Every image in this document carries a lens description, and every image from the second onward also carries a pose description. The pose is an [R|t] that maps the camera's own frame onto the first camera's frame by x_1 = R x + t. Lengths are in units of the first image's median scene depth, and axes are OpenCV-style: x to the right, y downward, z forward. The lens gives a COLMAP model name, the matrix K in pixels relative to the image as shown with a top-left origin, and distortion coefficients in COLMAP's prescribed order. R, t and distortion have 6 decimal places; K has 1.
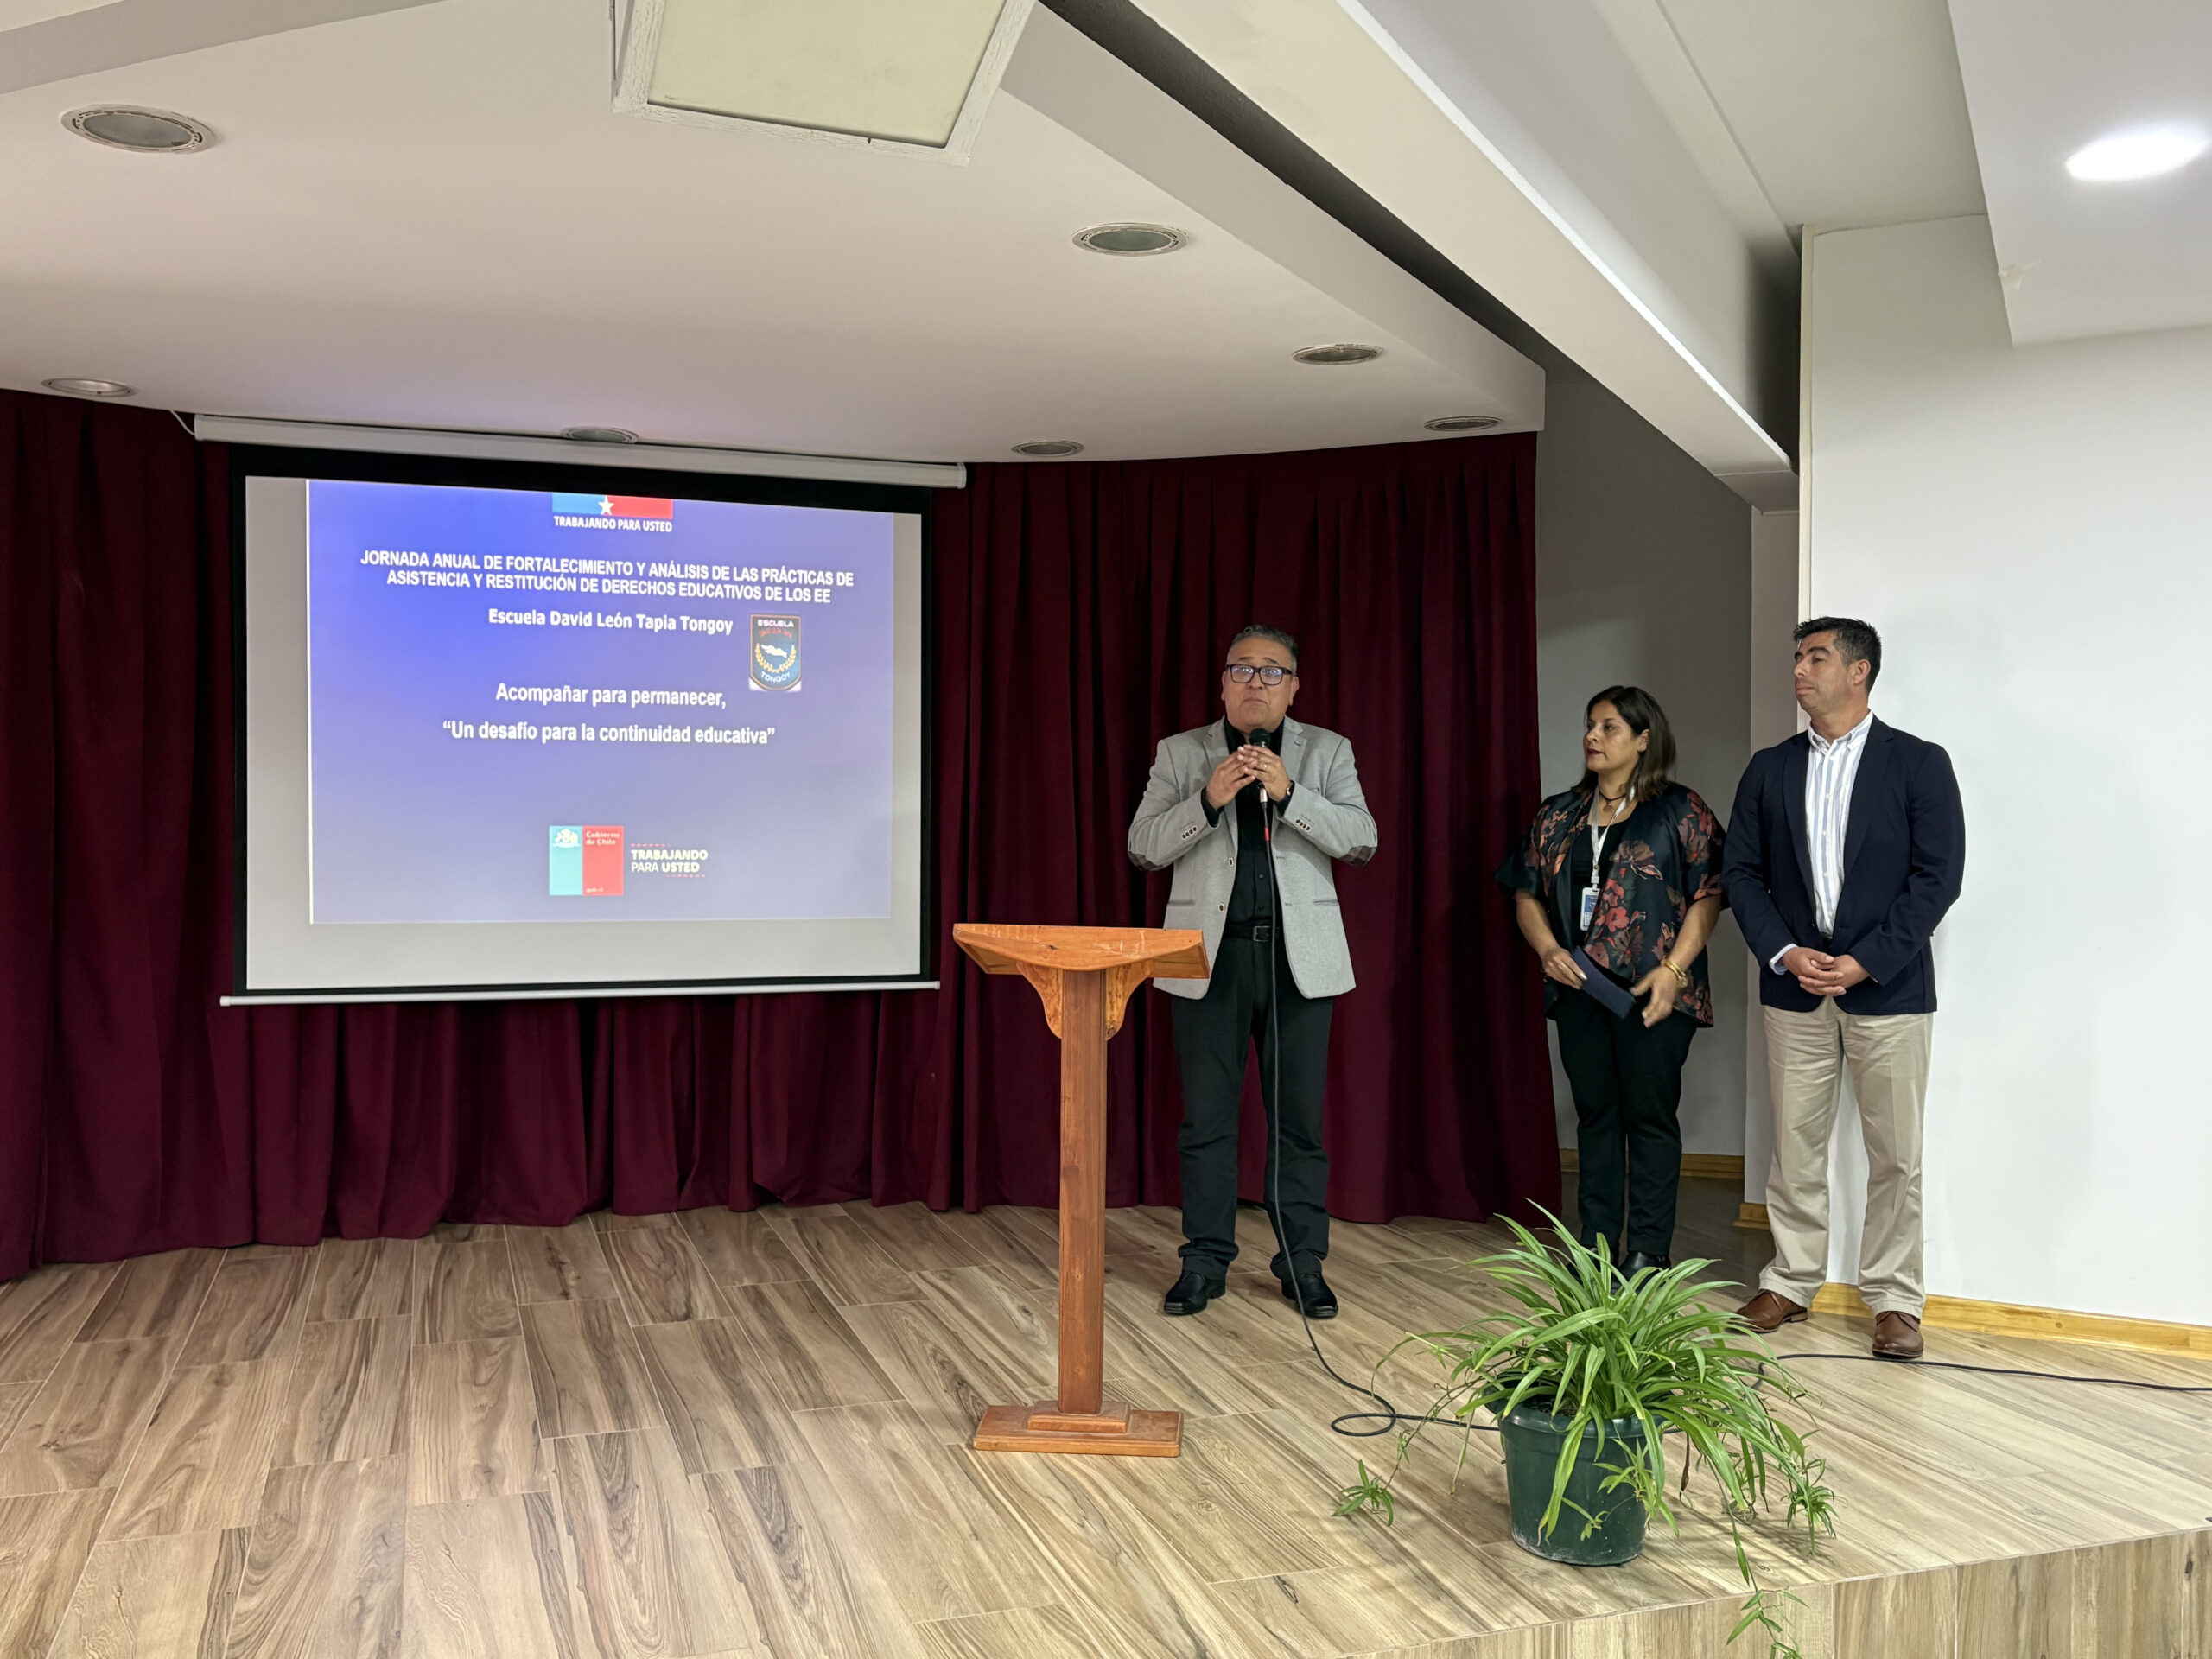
lens RADIAL K [[1945.7, 0, 1106.0], [0, 1945.7, 829.5], [0, 0, 1]] dist [0.002411, -0.225380]
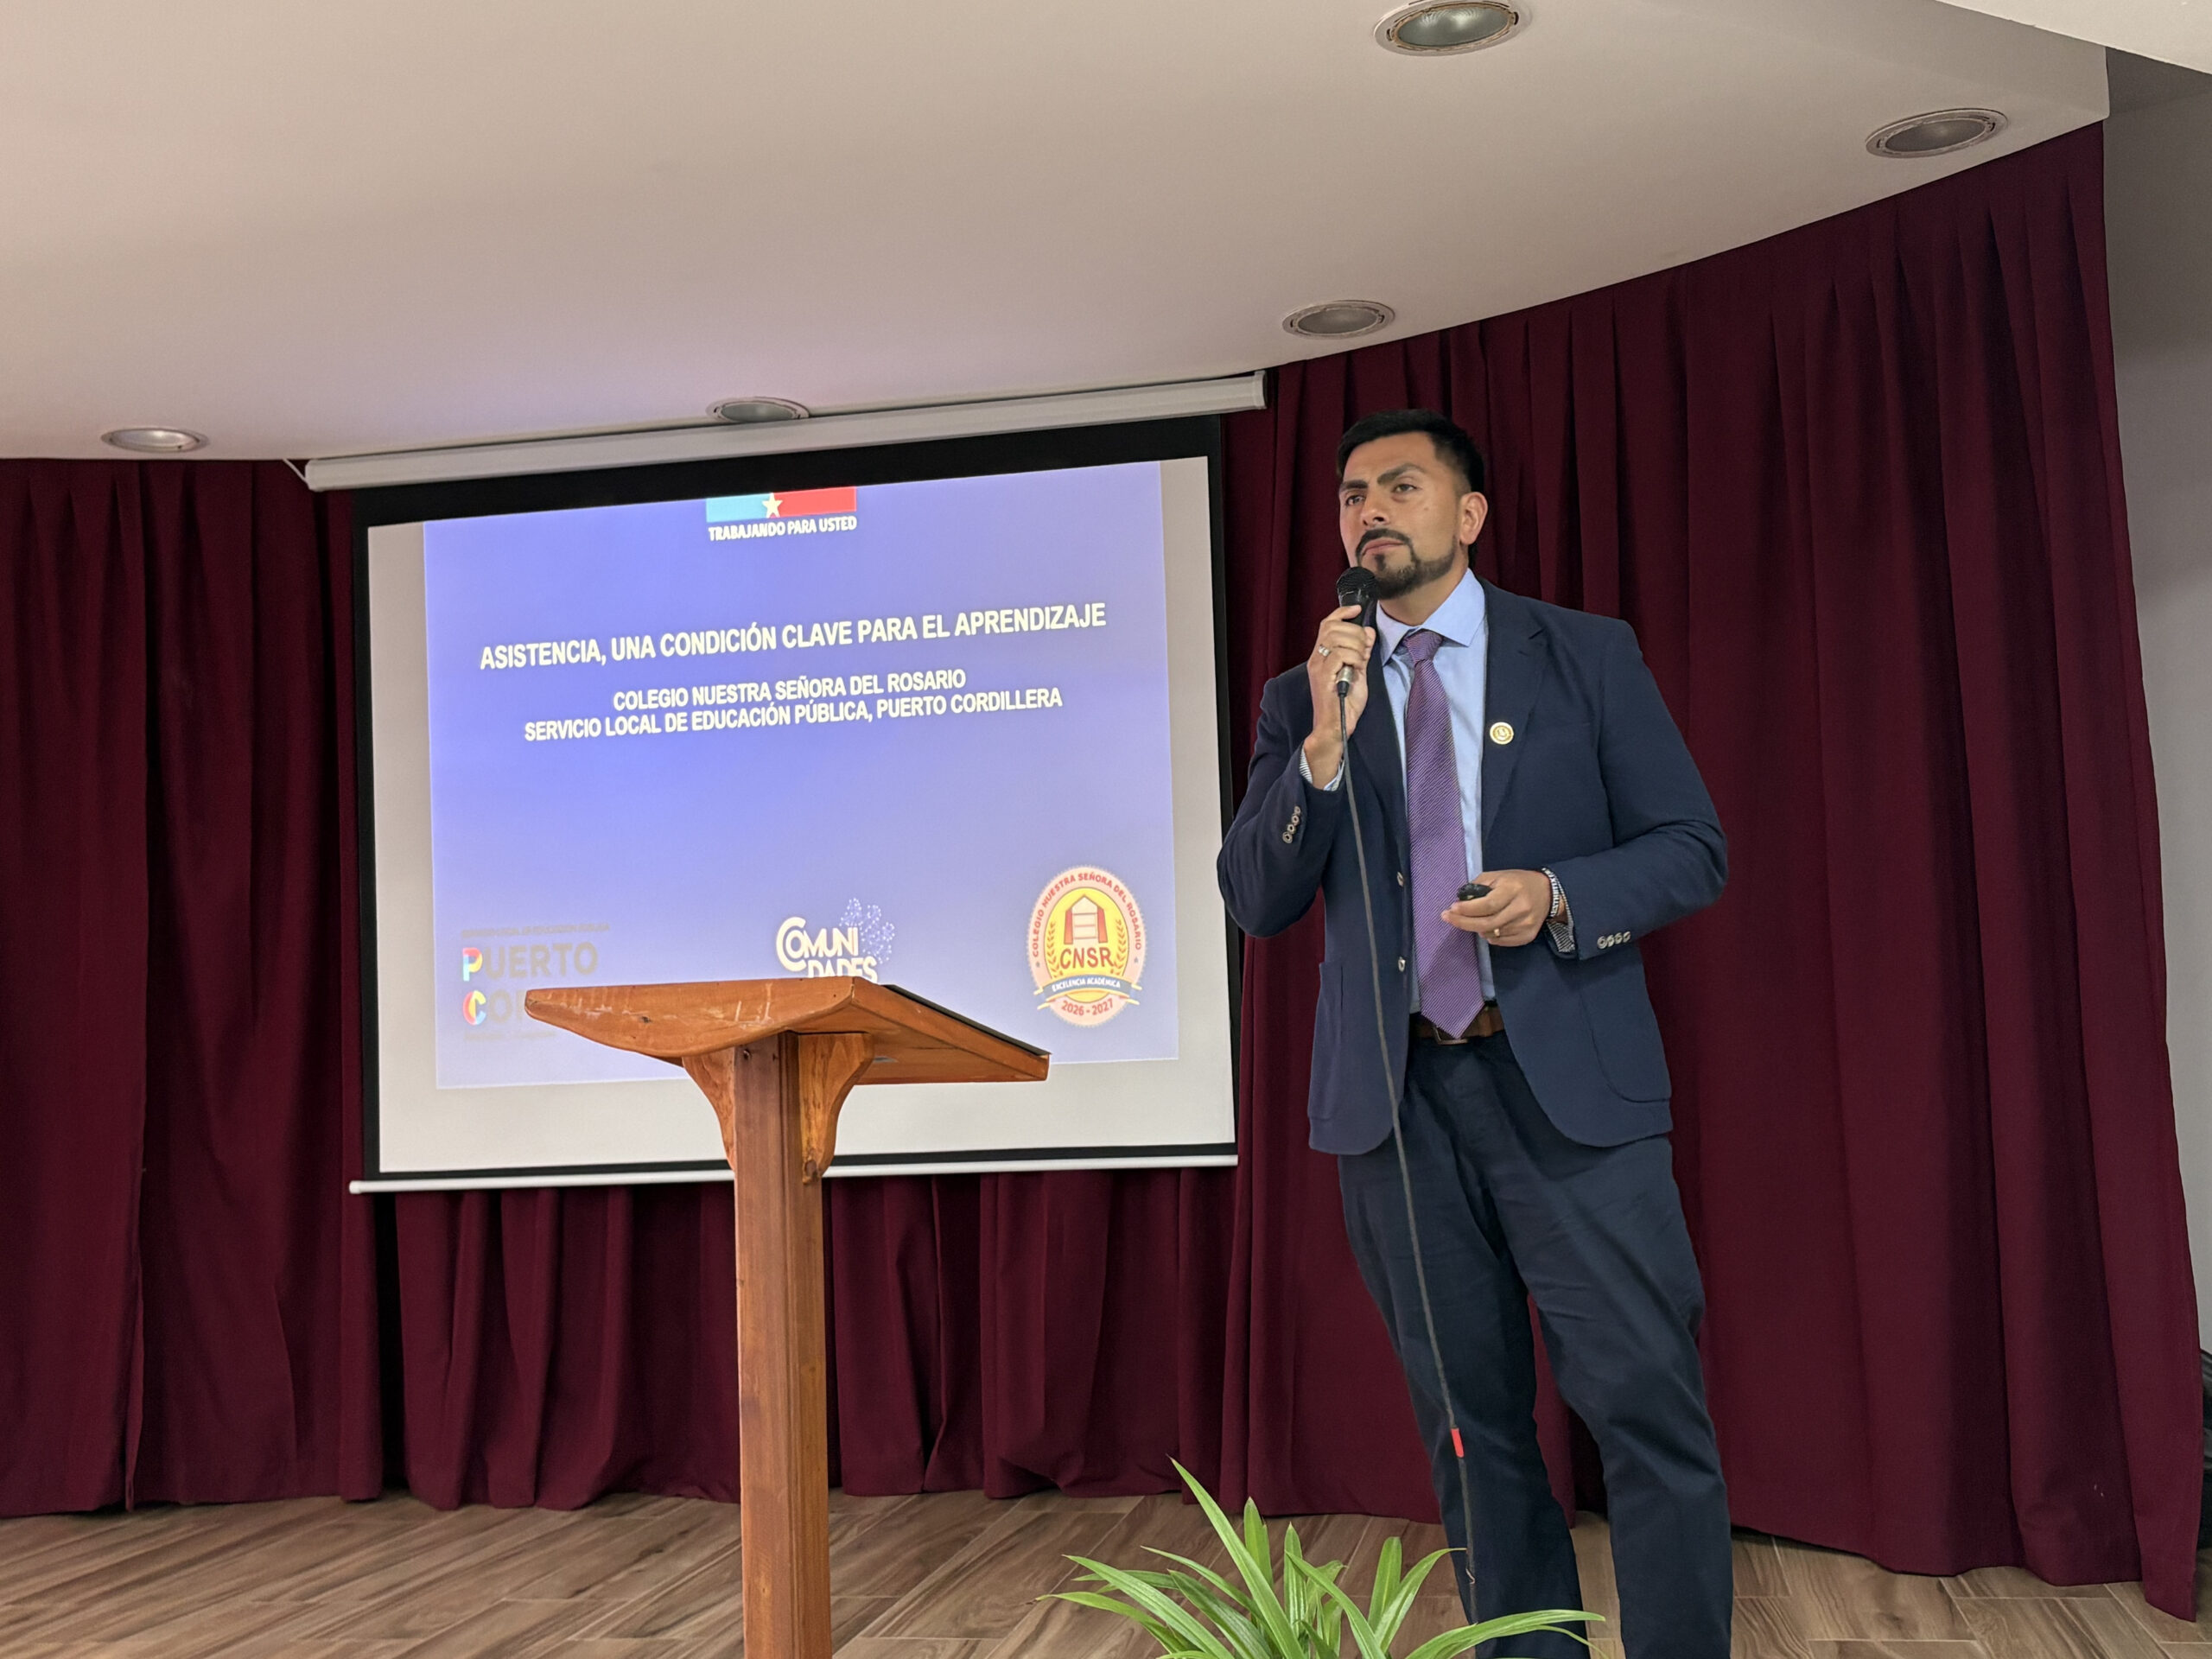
lens RADIAL K [[2479.9, 0, 1106.0], [0, 2479.9, 829.5], [0, 0, 1]] dist [0.064568, -0.372436]
pose [[0.854499, -0.083611, -0.512679, 0.327908], [0.036344, 0.994166, -0.101558, 0.056482], [0.518179, 0.068148, 0.852553, 0.275244]]
